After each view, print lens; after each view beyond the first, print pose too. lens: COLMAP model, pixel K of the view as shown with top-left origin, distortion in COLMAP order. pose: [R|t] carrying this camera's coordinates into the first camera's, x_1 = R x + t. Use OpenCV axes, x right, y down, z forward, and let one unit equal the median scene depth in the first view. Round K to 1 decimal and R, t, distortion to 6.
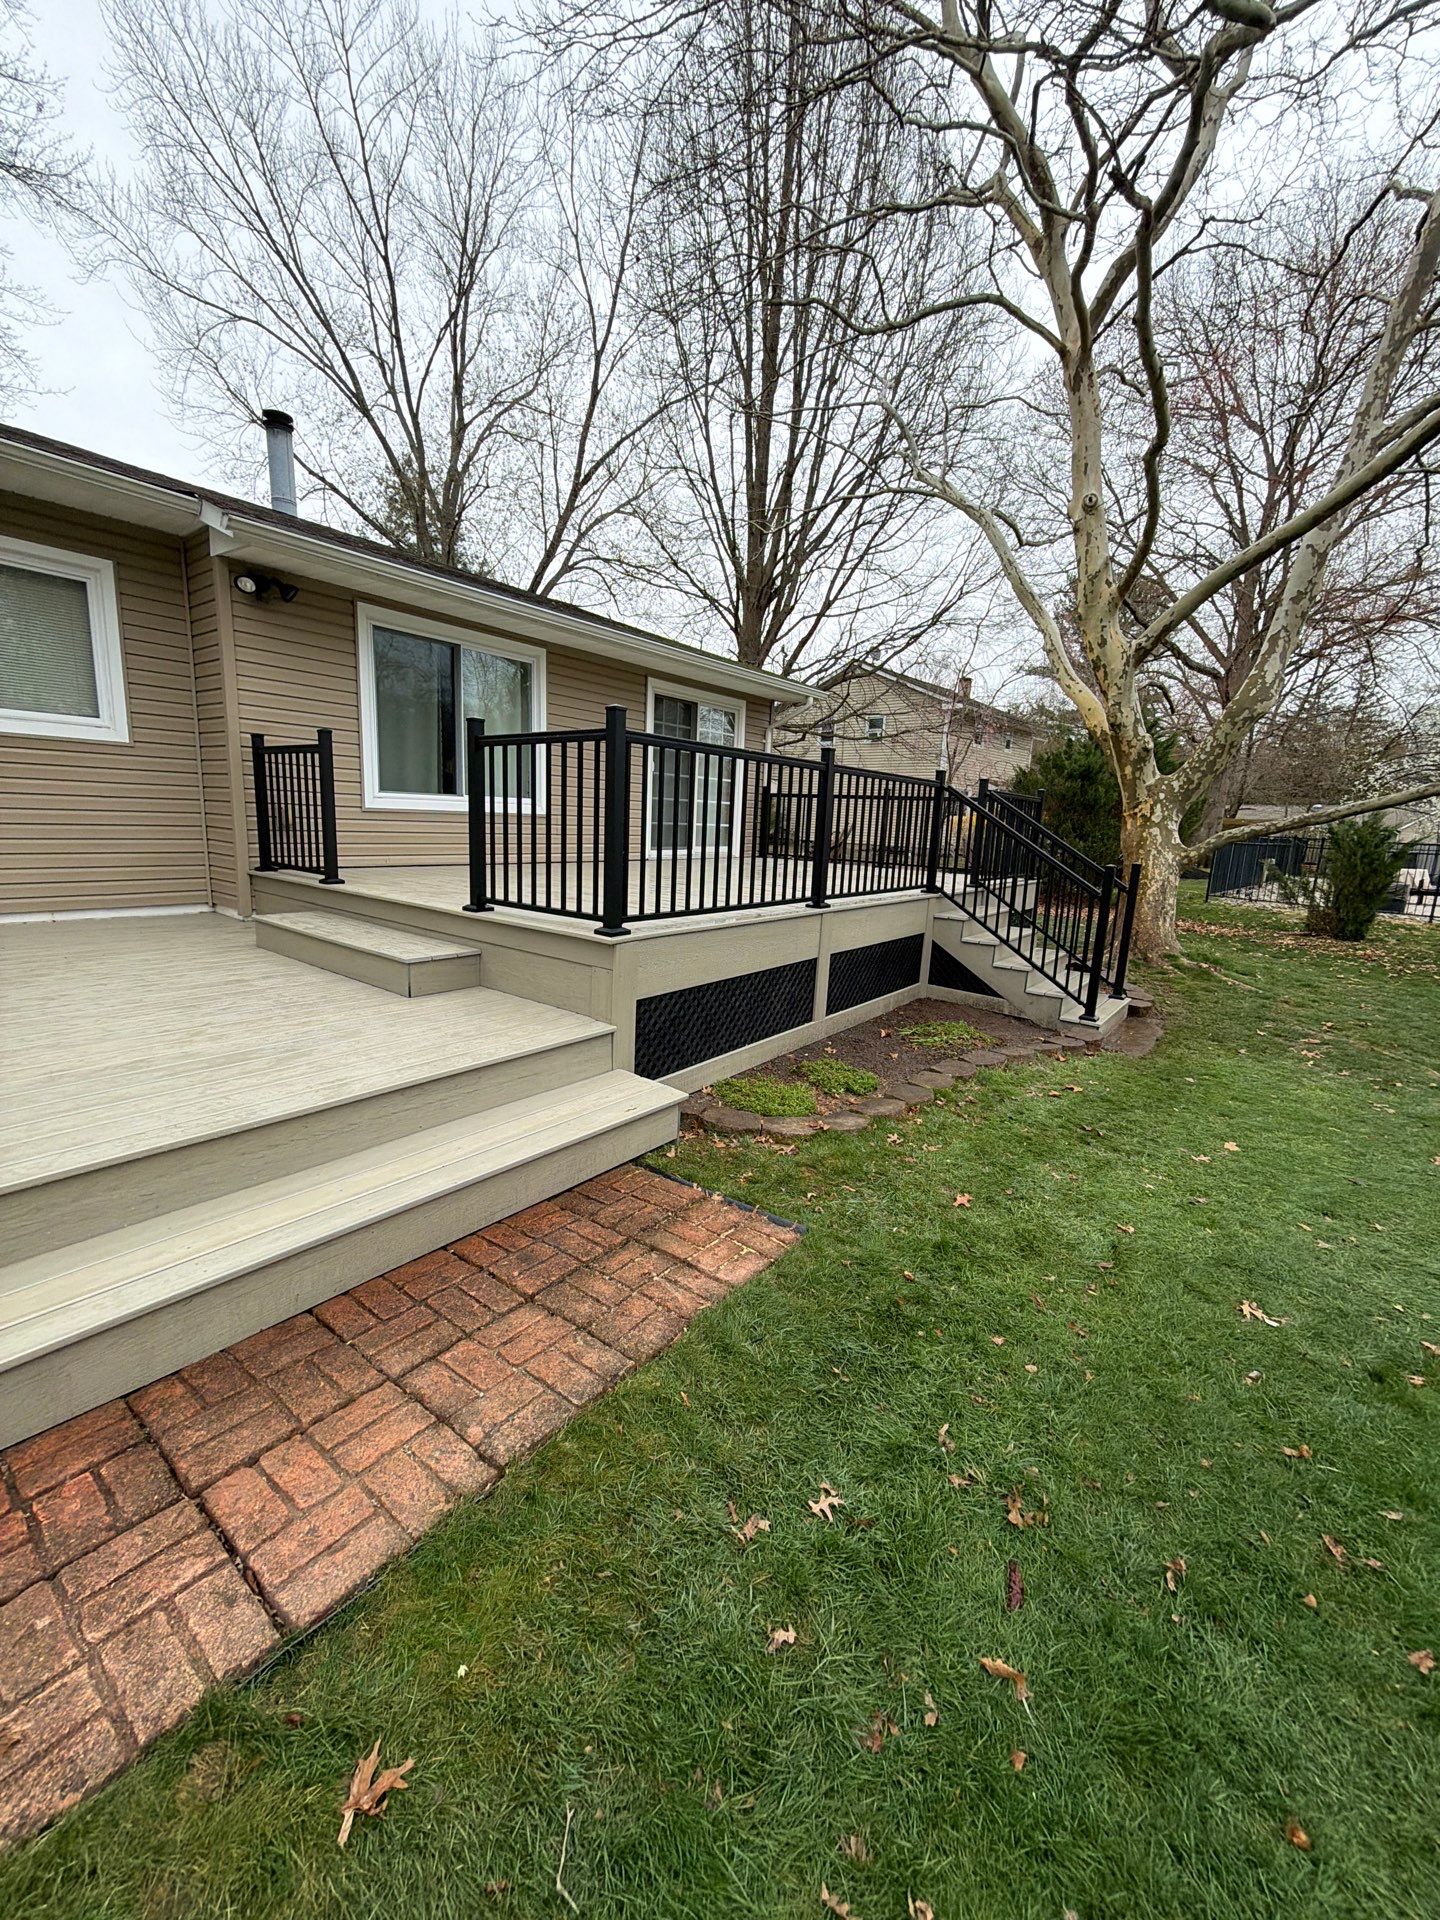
lens RADIAL K [[762.2, 0, 719.6], [0, 762.2, 959.4], [0, 0, 1]] dist [-0.000314, -0.000354]
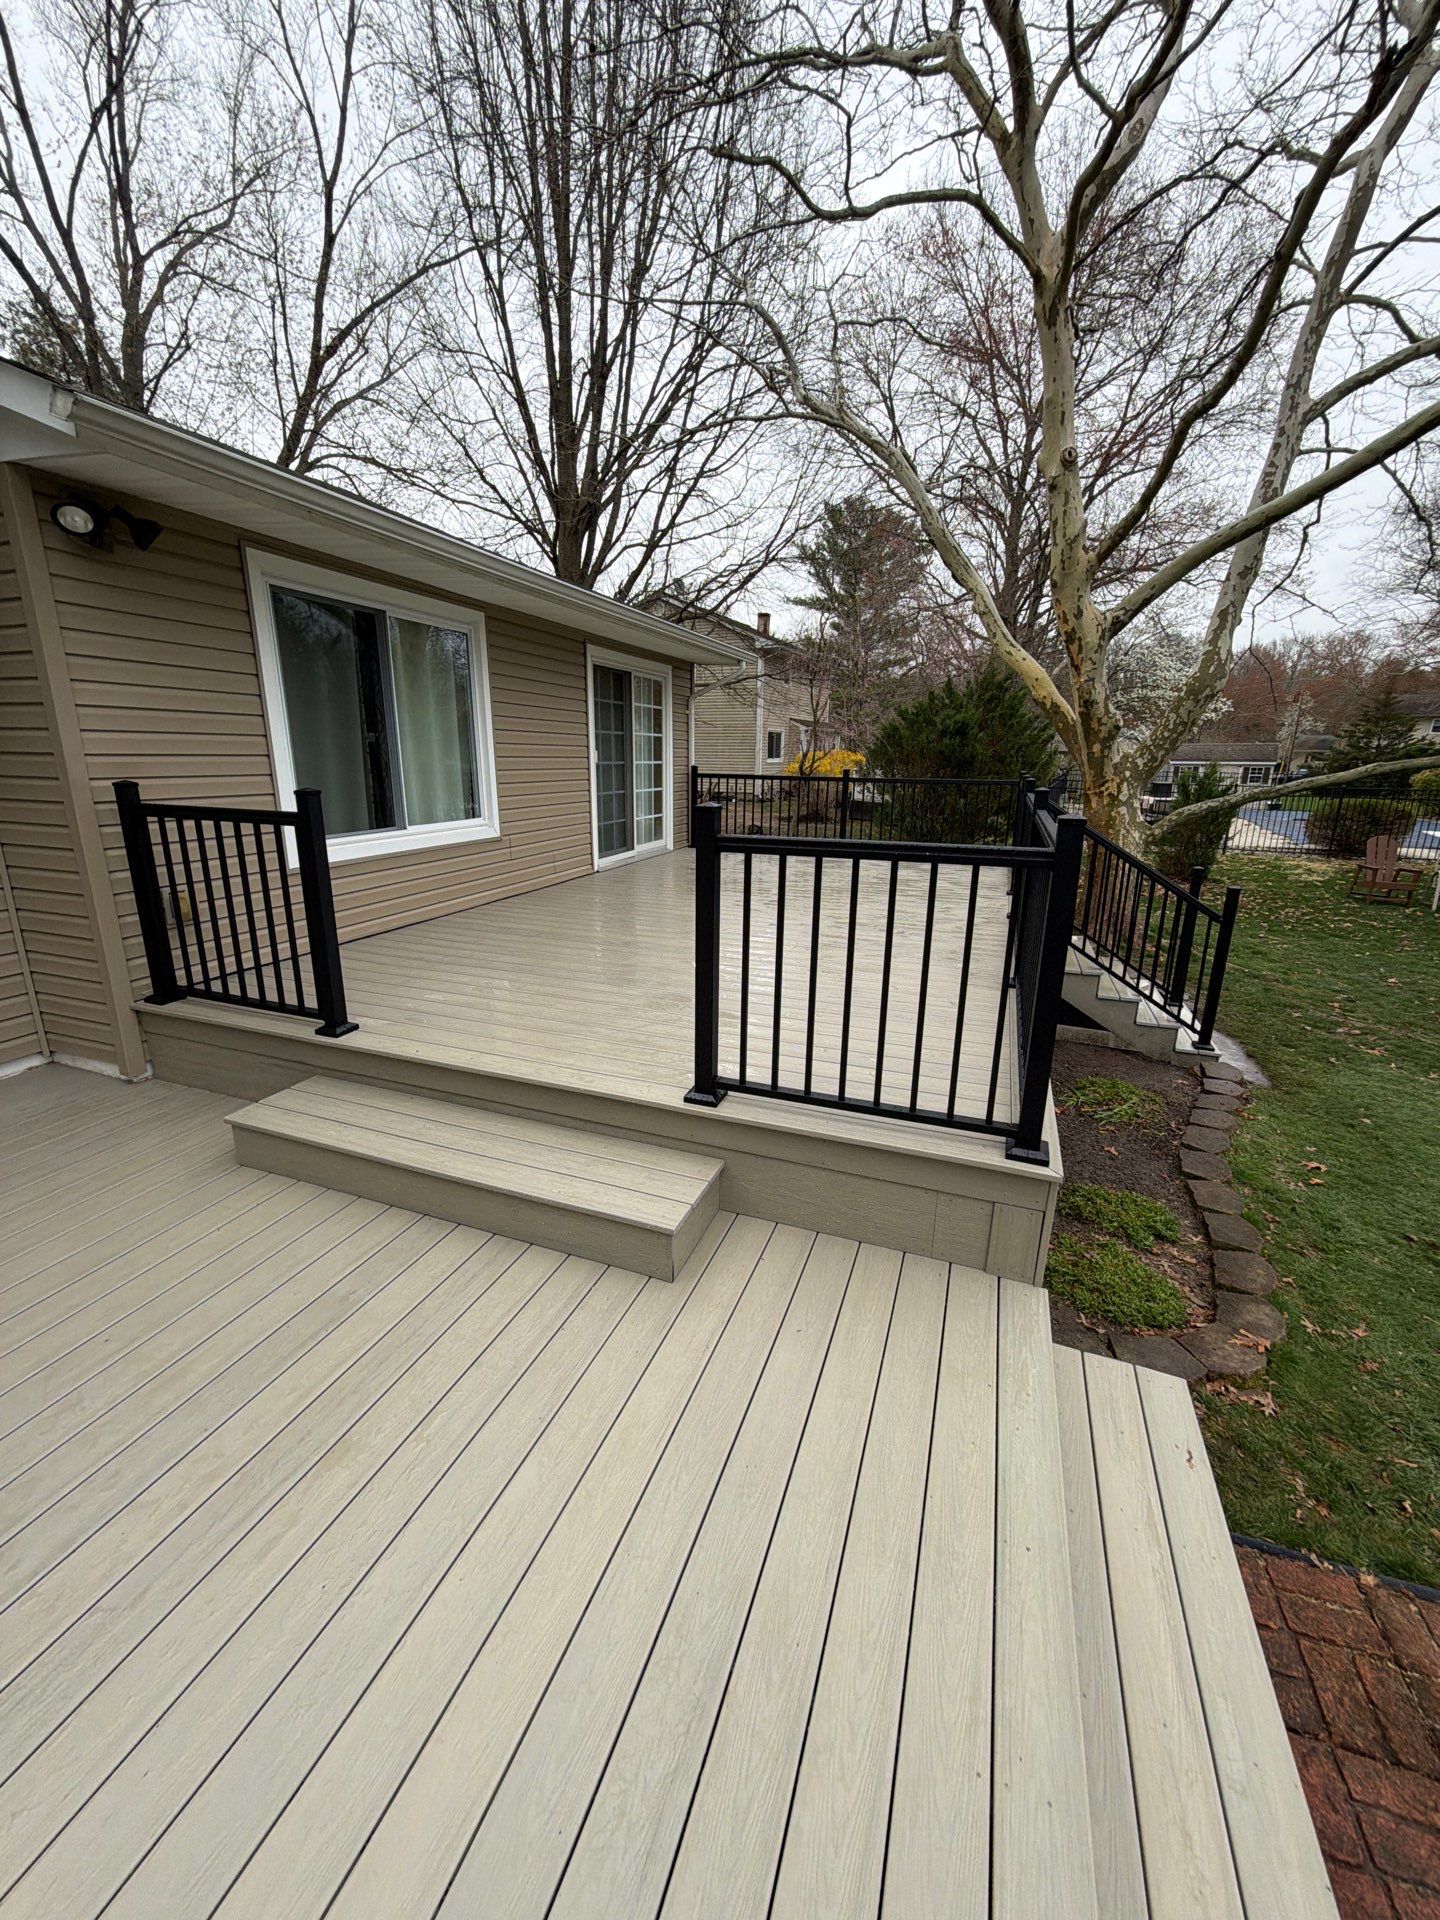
lens RADIAL K [[762.2, 0, 723.0], [0, 762.2, 959.4], [0, 0, 1]] dist [-0.000314, -0.000354]
pose [[0.951740, -0.110148, 0.286457, -0.234943], [0.084463, 0.991339, 0.100565, -0.120554], [-0.295053, -0.071517, 0.952801, 0.193873]]
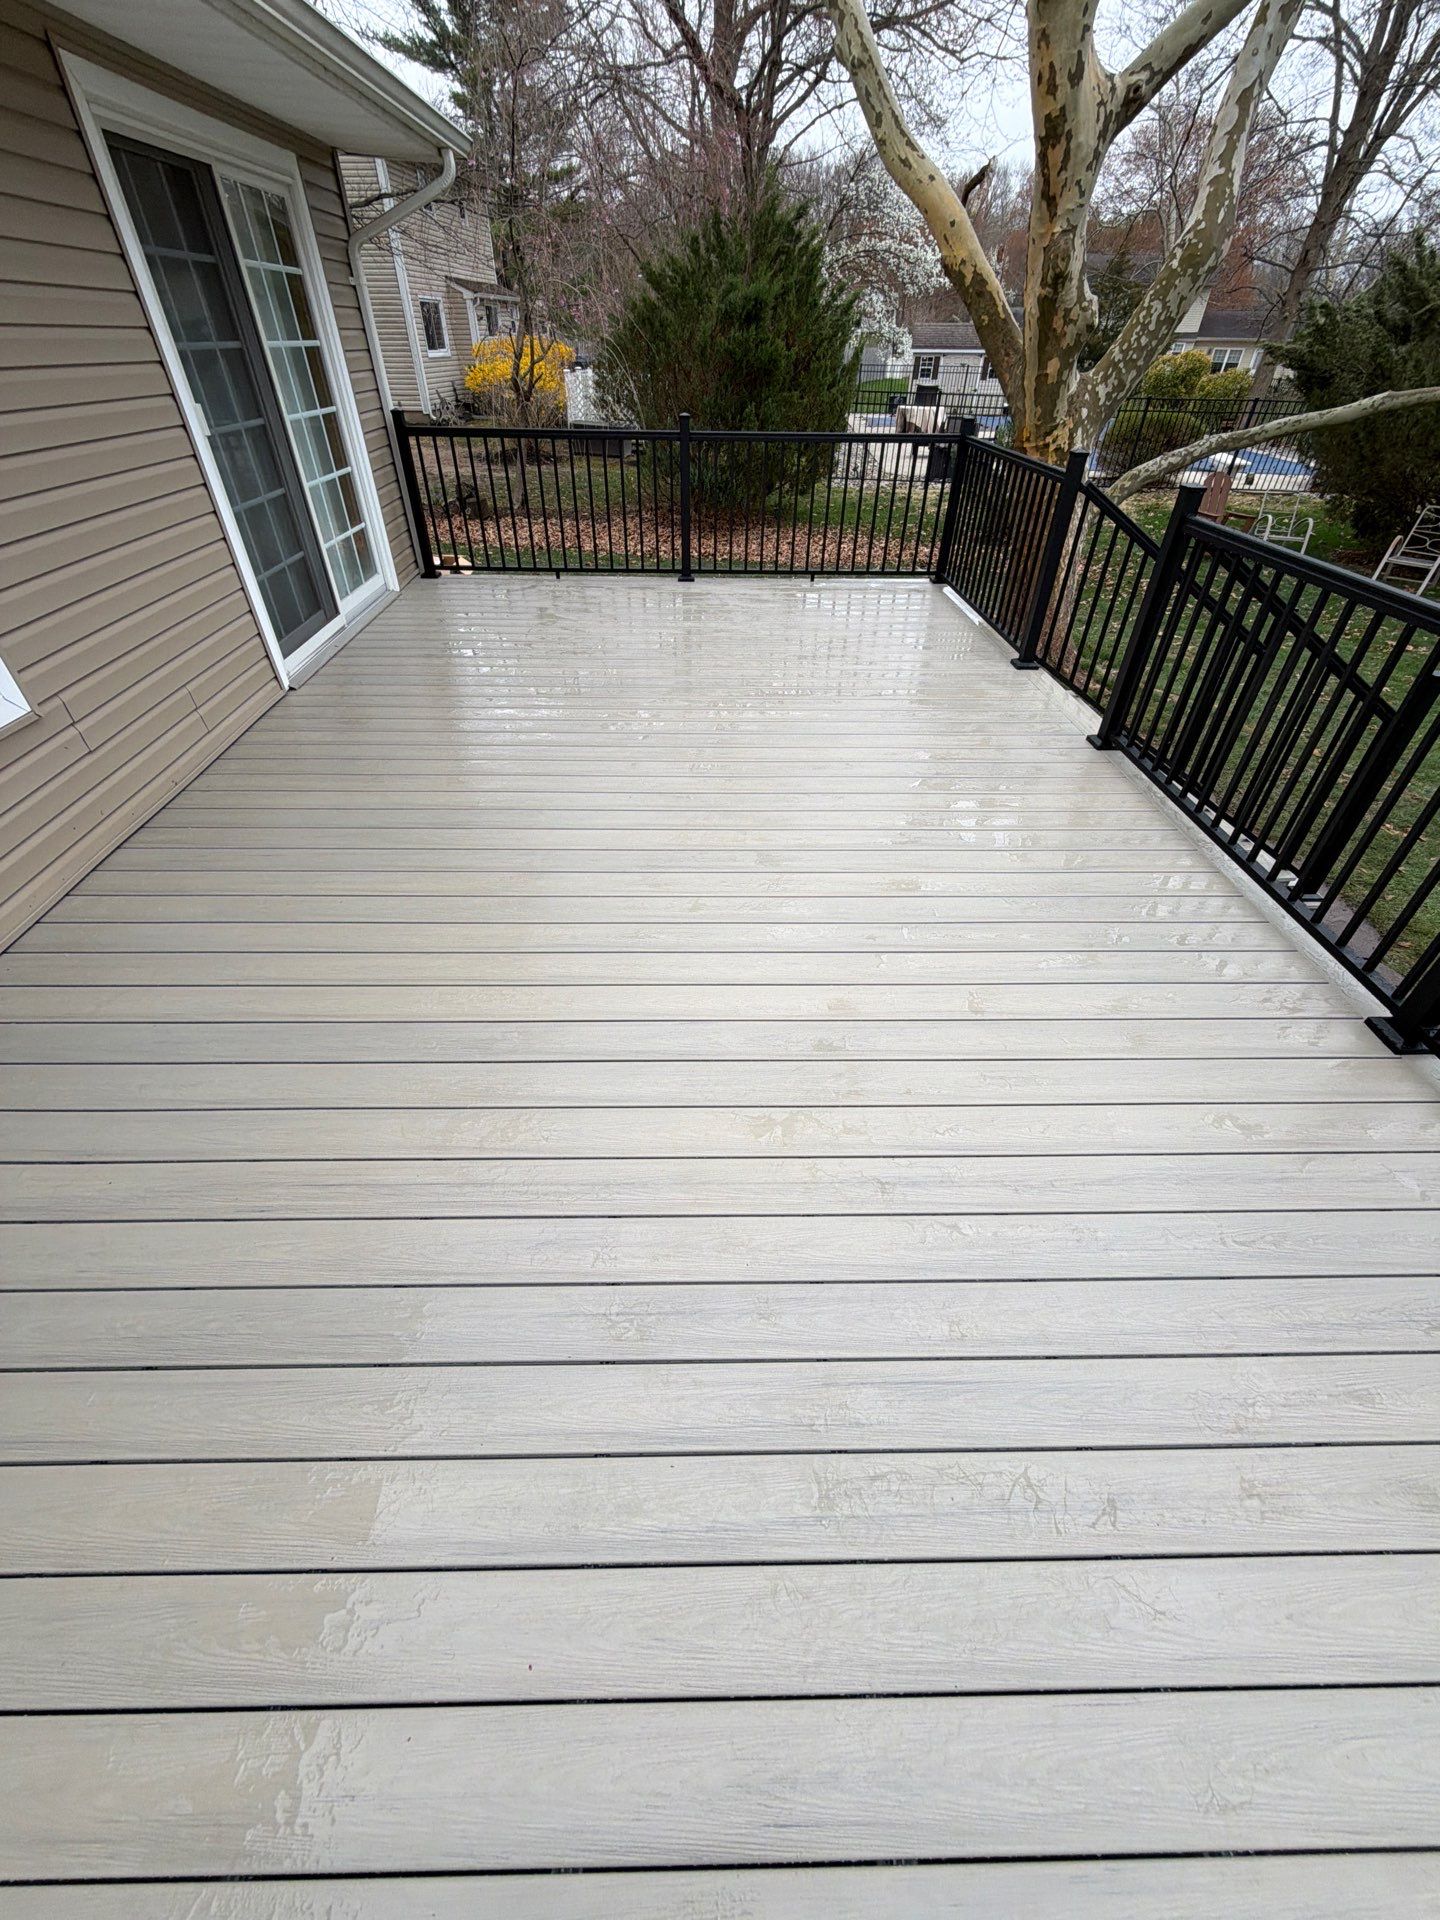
lens RADIAL K [[762.2, 0, 723.6], [0, 762.2, 963.2], [0, 0, 1]] dist [-0.000314, -0.000354]
pose [[0.770814, -0.431310, 0.468847, -0.192331], [0.138063, 0.831562, 0.538000, -0.218784], [-0.621920, -0.349967, 0.700527, 0.562632]]
